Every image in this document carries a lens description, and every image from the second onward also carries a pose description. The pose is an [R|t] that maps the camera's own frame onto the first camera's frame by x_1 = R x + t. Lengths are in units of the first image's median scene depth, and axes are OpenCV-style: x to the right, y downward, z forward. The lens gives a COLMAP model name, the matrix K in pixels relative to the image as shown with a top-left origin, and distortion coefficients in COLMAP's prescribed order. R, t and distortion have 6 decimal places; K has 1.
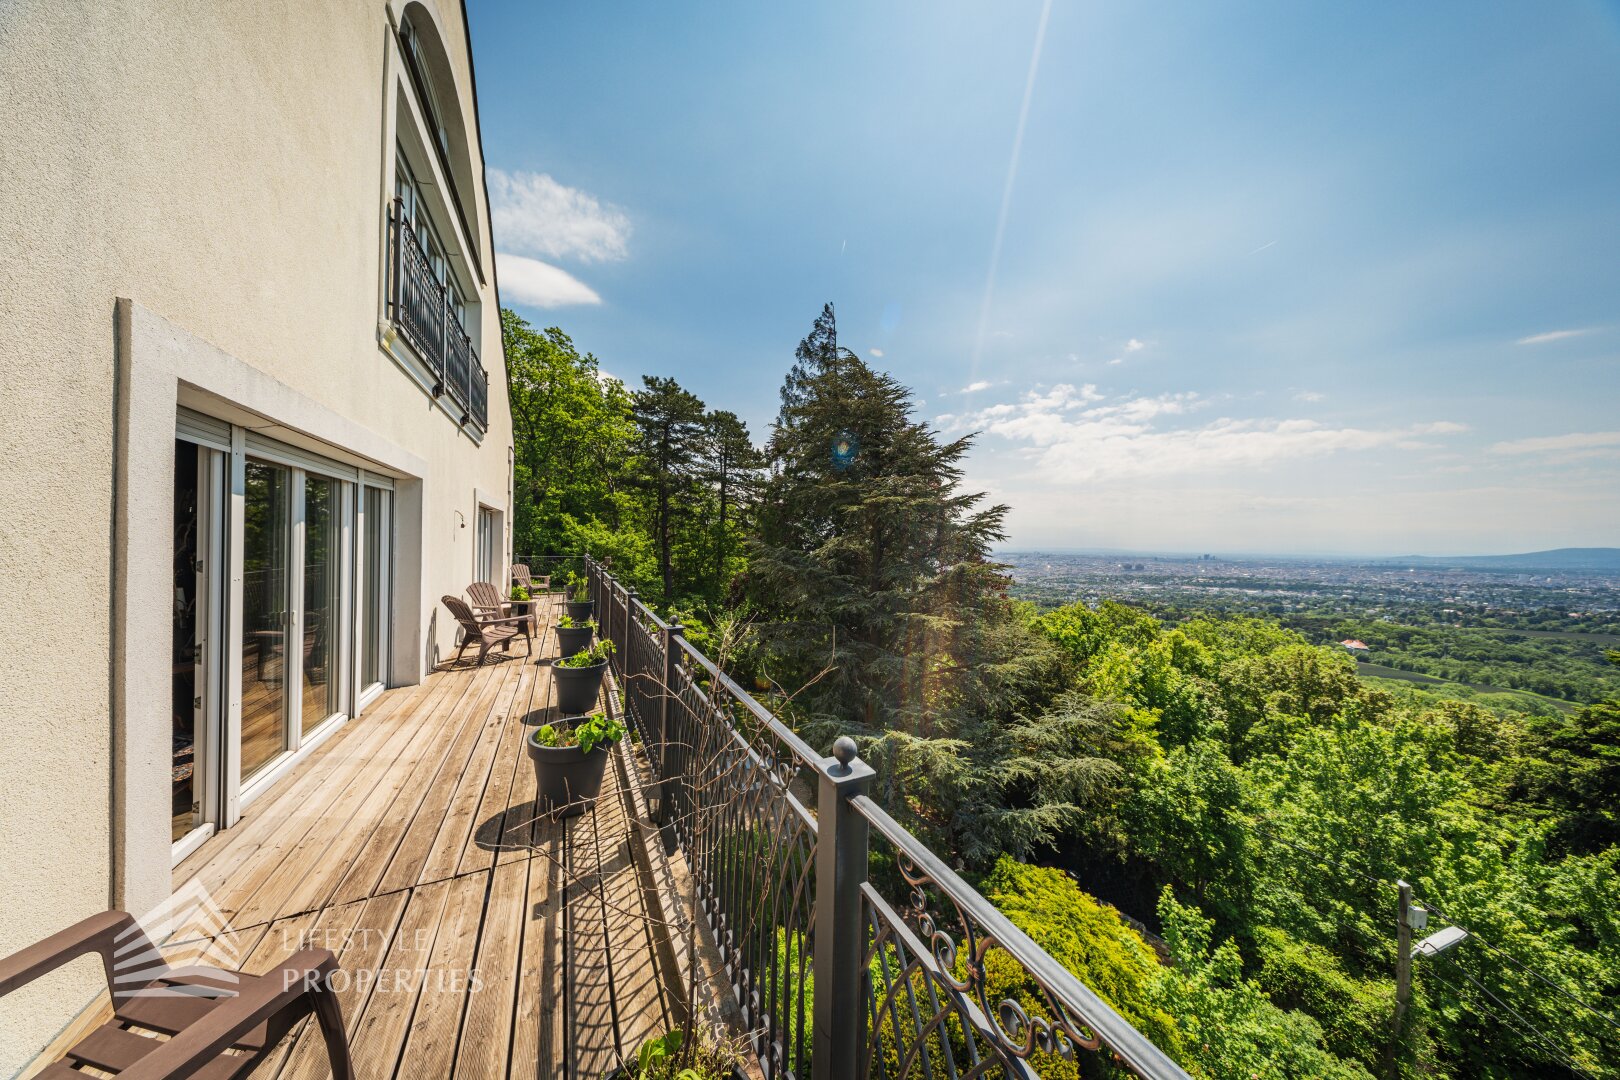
lens RADIAL K [[460.9, 0, 809.6], [0, 460.9, 540.8], [0, 0, 1]] dist [0.006020, -0.001621]
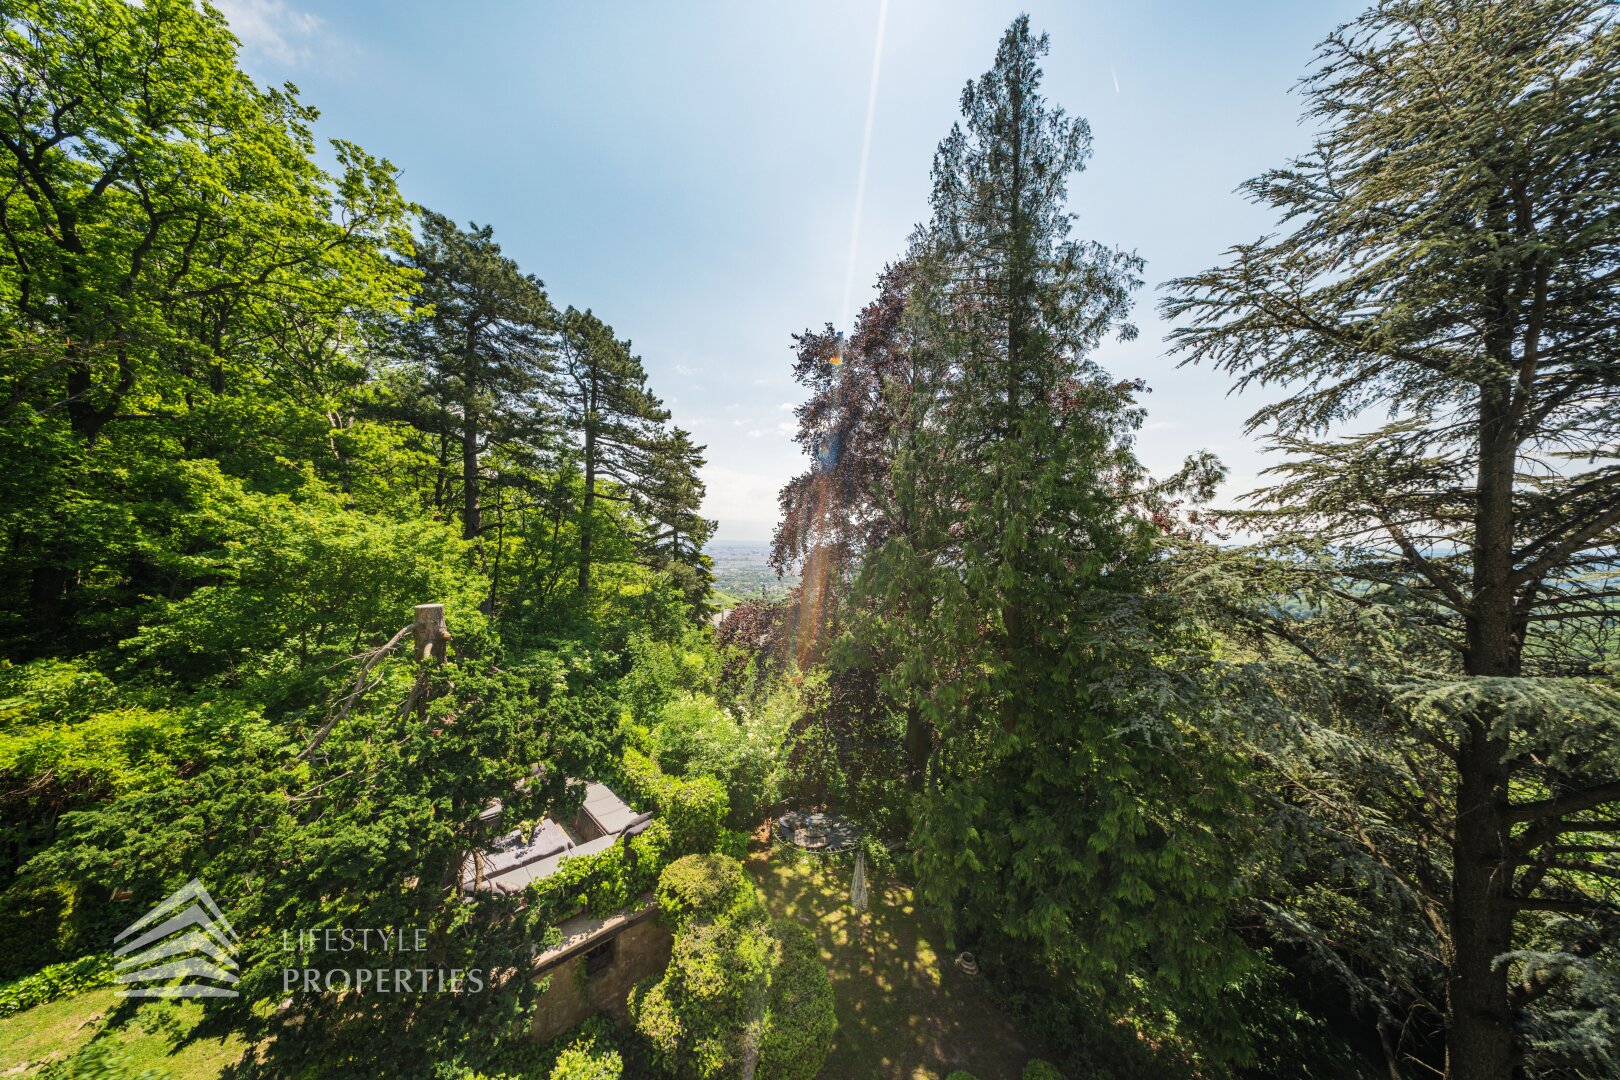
lens RADIAL K [[460.9, 0, 804.5], [0, 460.9, 540.2], [0, 0, 1]] dist [0.006020, -0.001621]
pose [[0.913807, -0.011987, 0.405973, -0.246550], [0.003636, 0.999766, 0.021337, -0.002748], [-0.406133, -0.018022, 0.913636, 0.482090]]
